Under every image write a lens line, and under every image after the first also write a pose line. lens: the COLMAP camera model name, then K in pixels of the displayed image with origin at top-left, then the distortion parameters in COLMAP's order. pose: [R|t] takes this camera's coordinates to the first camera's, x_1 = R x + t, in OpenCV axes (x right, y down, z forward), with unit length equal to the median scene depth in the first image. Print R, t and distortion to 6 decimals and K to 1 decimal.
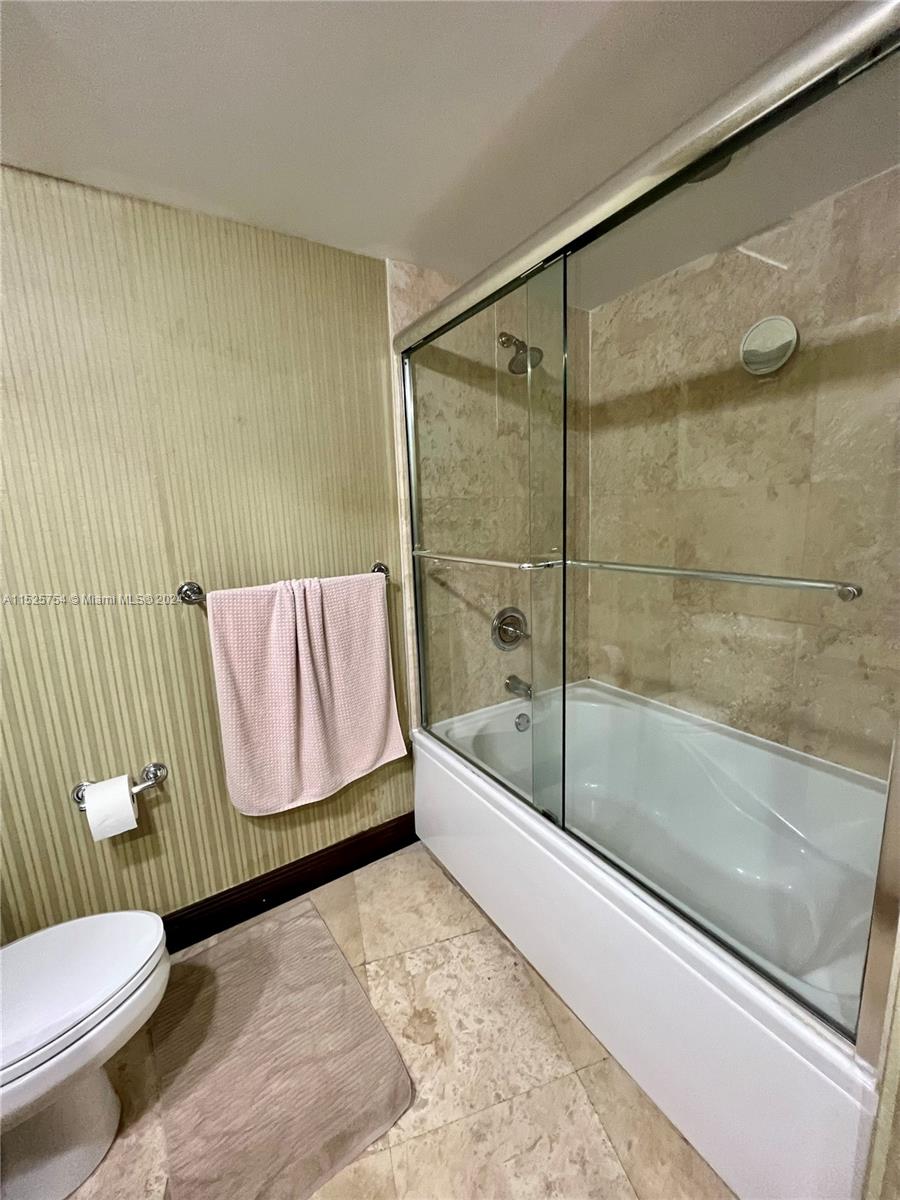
lens RADIAL K [[479.5, 0, 447.5], [0, 479.5, 599.0], [0, 0, 1]] dist [-0.002904, 0.000127]
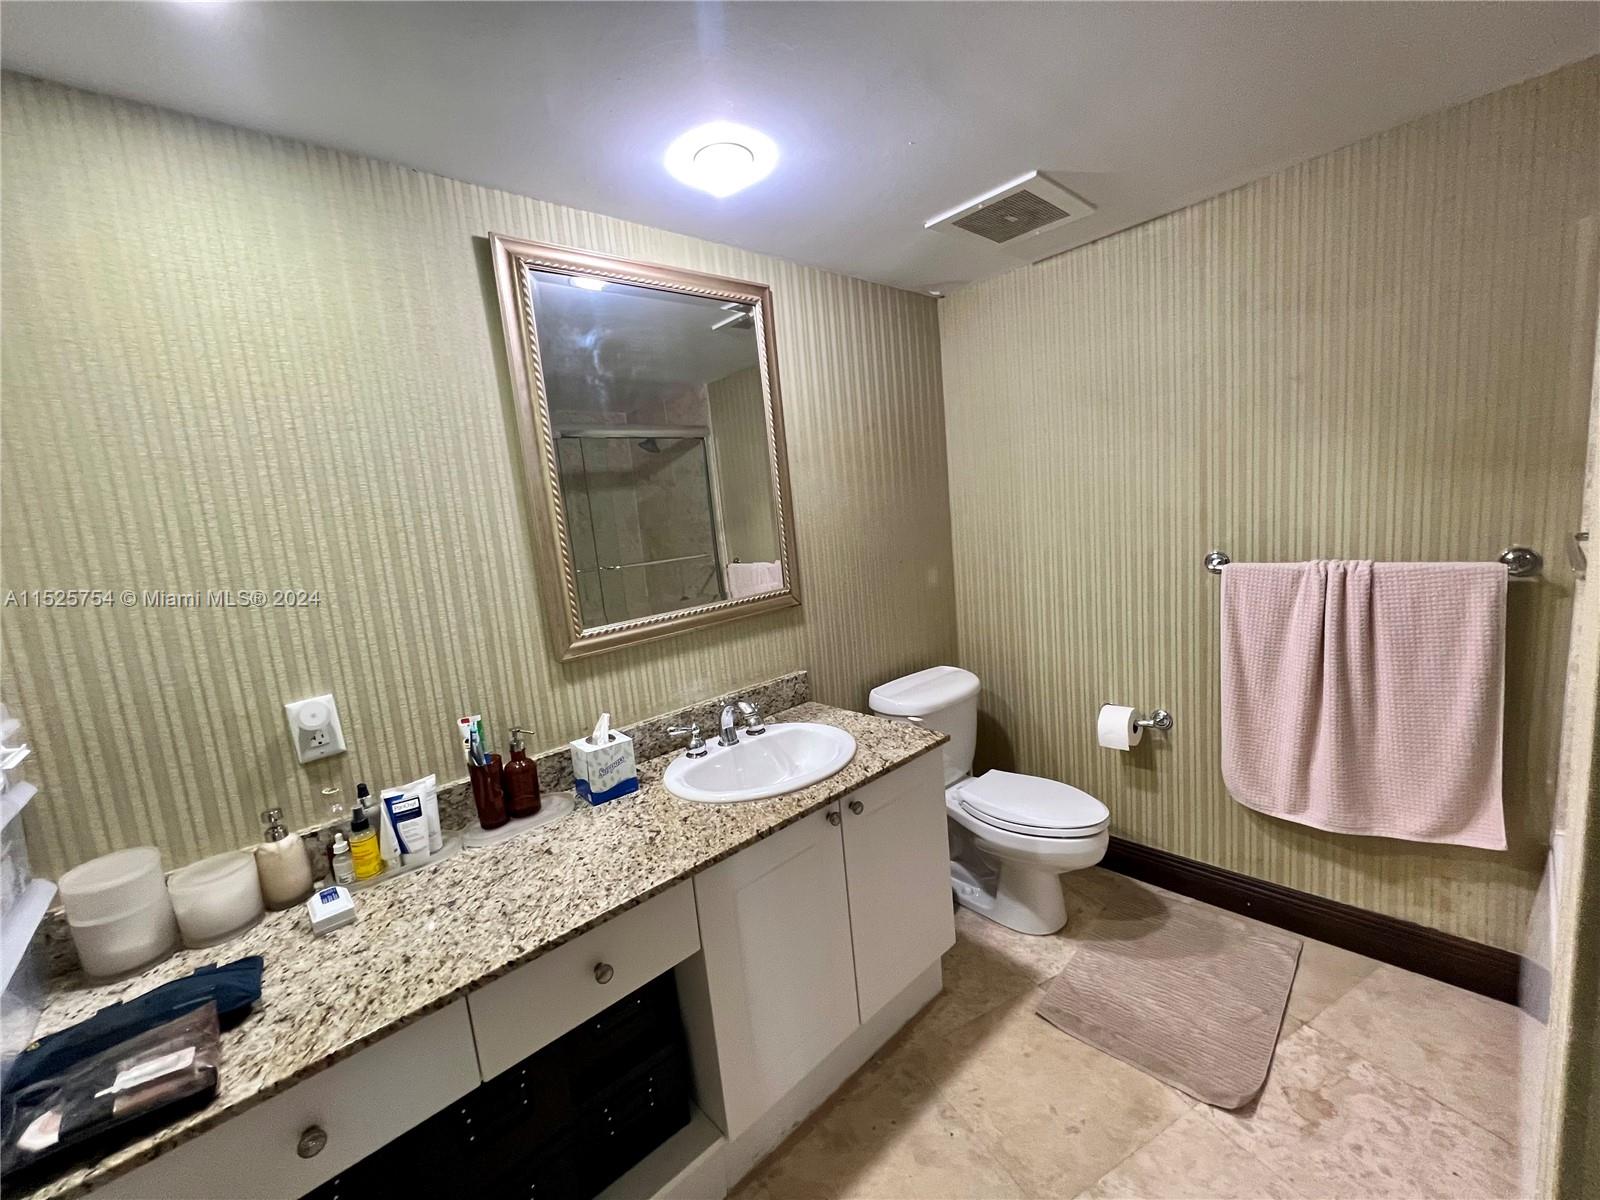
lens RADIAL K [[639.4, 0, 796.2], [0, 639.4, 599.0], [0, 0, 1]] dist [-0.002904, 0.000127]
pose [[0.169226, 0.161371, -0.972277, 0.633715], [-0.090570, 0.984877, 0.147699, -0.053458], [0.981407, 0.063065, 0.181282, -0.121917]]
